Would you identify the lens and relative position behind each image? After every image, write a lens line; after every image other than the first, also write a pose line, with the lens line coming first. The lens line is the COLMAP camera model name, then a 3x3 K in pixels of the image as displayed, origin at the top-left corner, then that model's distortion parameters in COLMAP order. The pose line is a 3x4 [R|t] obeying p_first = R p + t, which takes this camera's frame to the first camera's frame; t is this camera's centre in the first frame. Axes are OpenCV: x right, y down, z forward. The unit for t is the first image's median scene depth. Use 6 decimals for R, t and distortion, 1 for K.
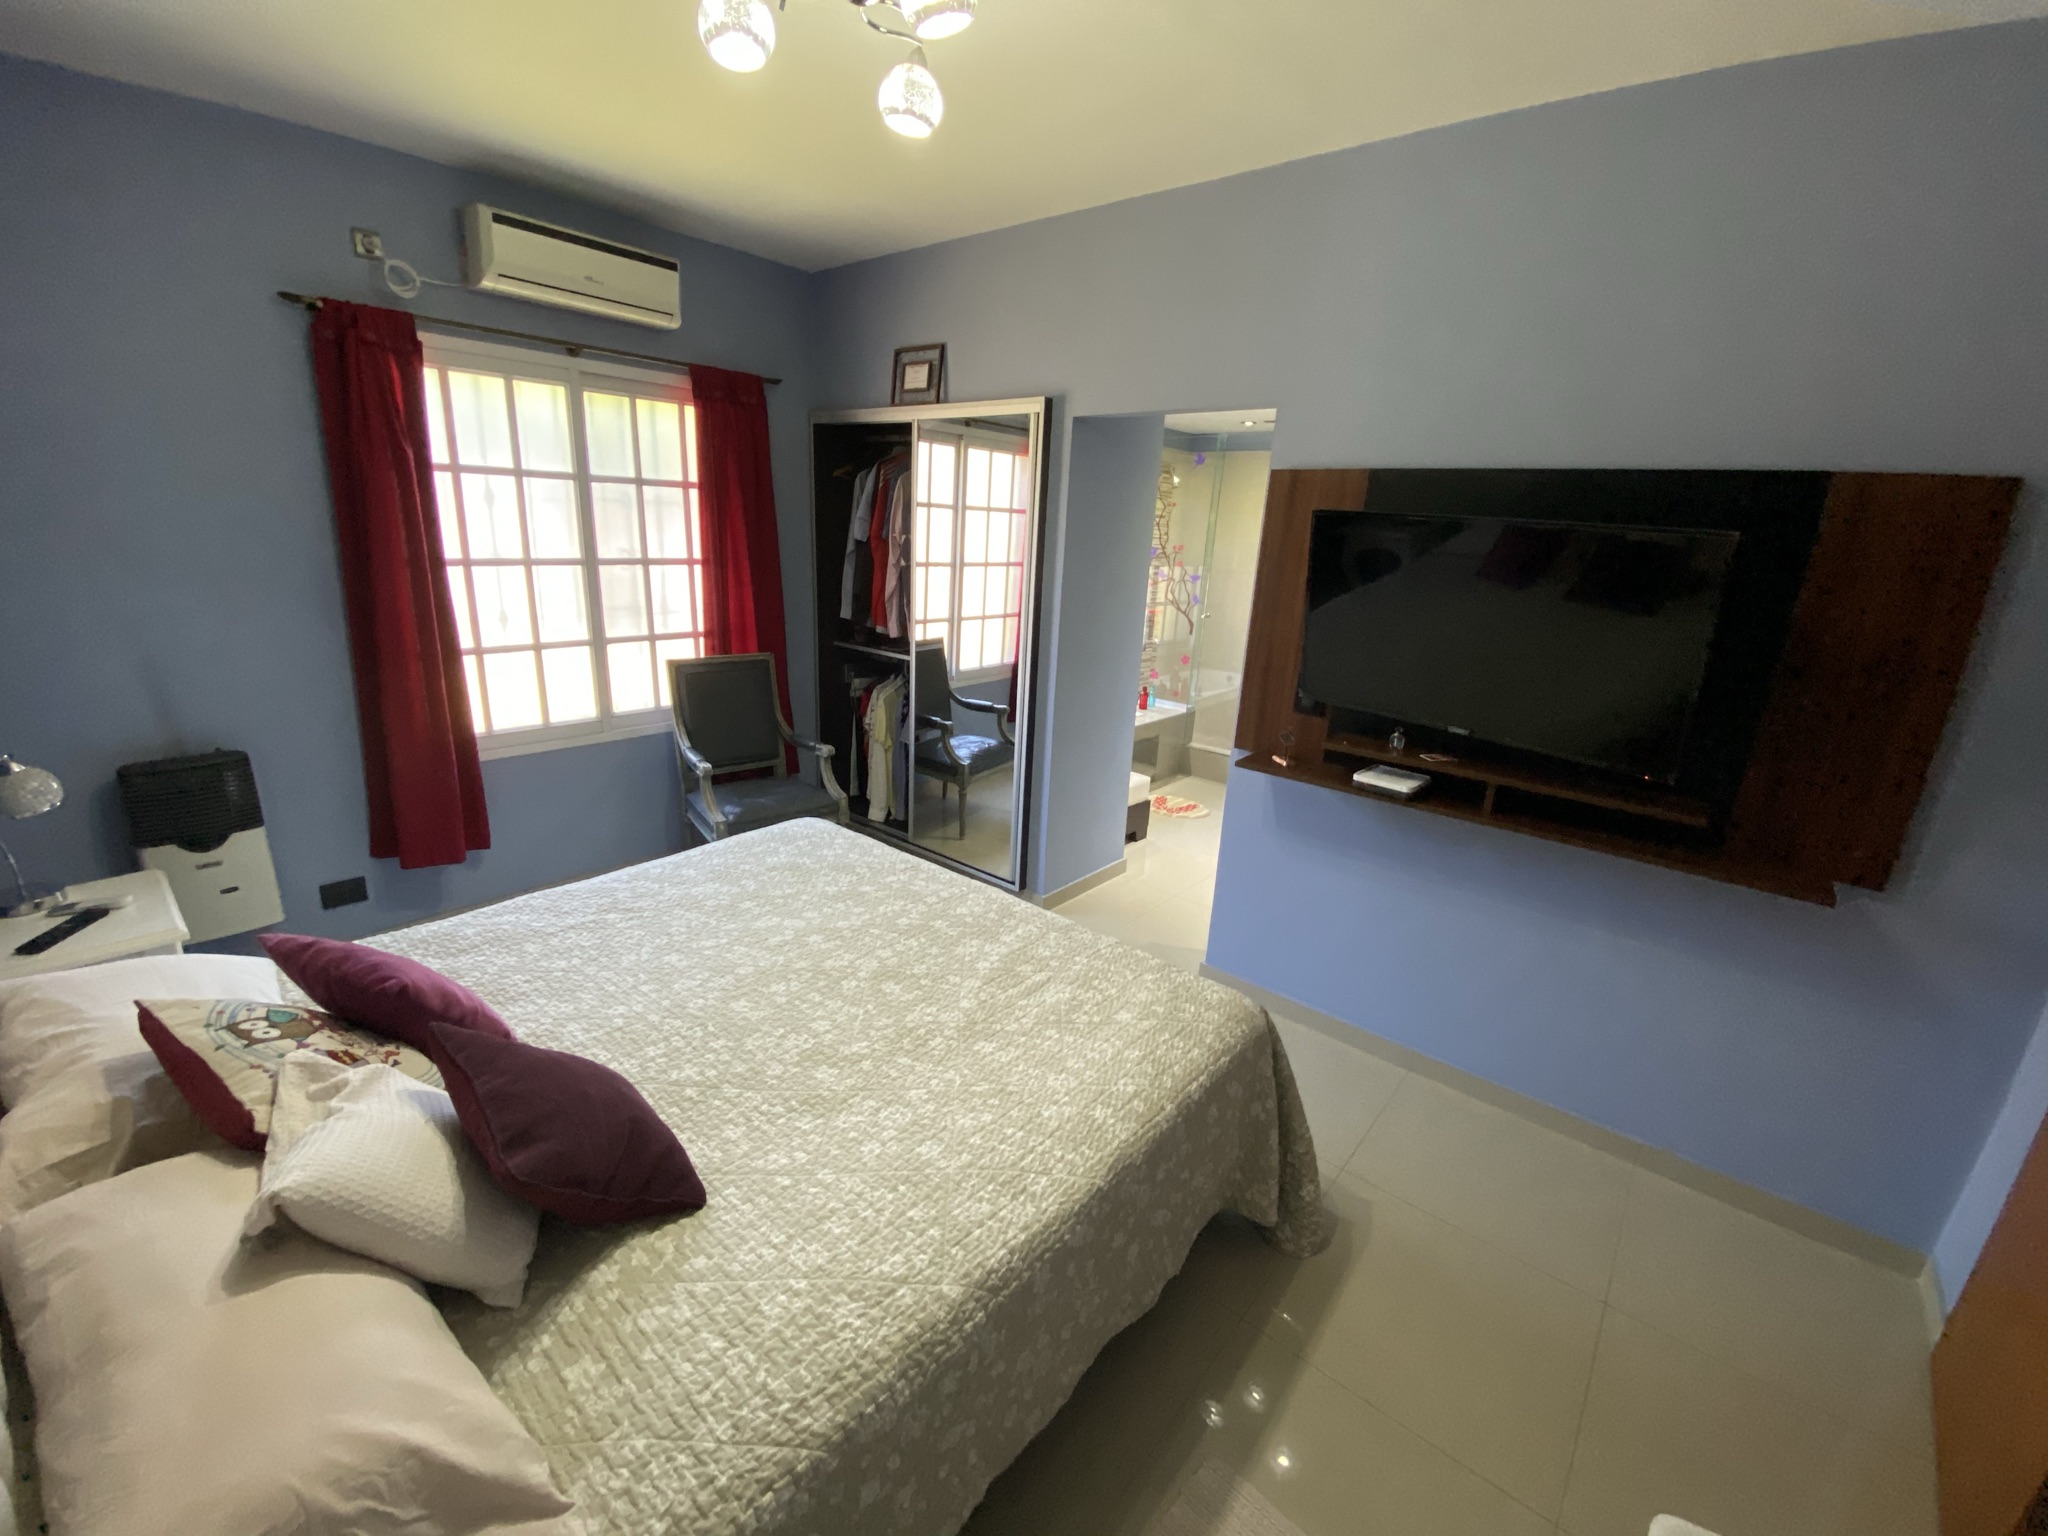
lens RADIAL K [[833.4, 0, 1021.3], [0, 833.4, 776.0], [0, 0, 1]] dist [0.023548, -0.026032]
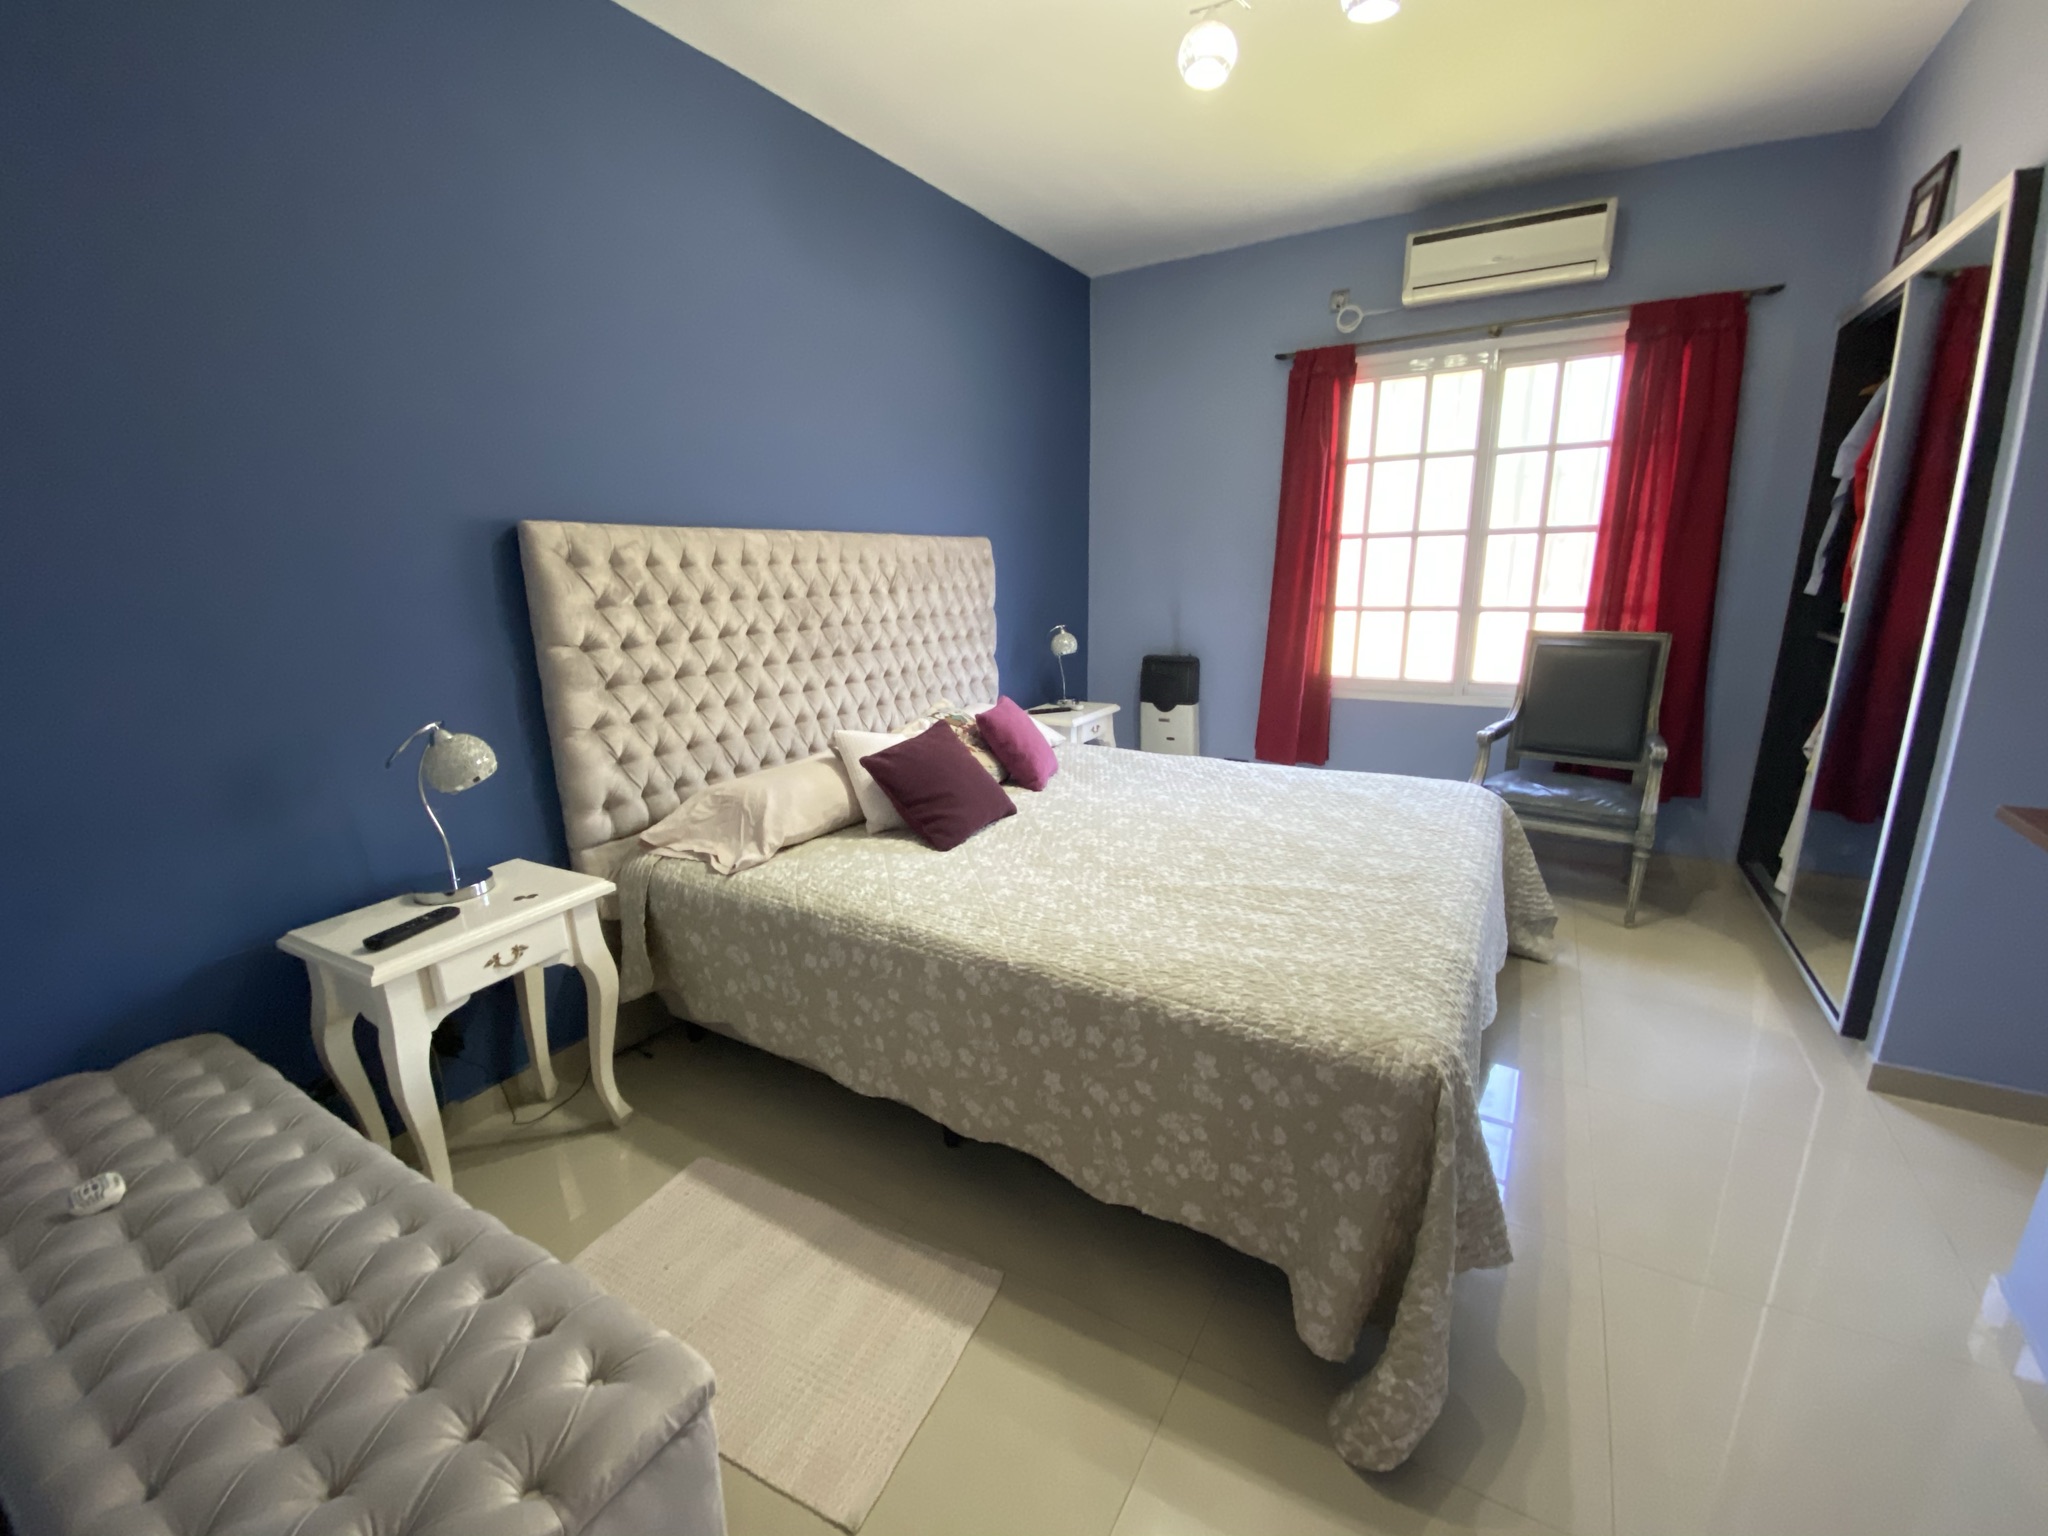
lens RADIAL K [[864.0, 0, 1024.0], [0, 864.0, 768.0], [0, 0, 1]] dist [0.046867, -0.029984]
pose [[0.147487, 0.179788, -0.972586, 0.659635], [-0.267943, 0.953832, 0.135690, 0.038019], [0.952079, 0.240585, 0.188850, 0.403616]]
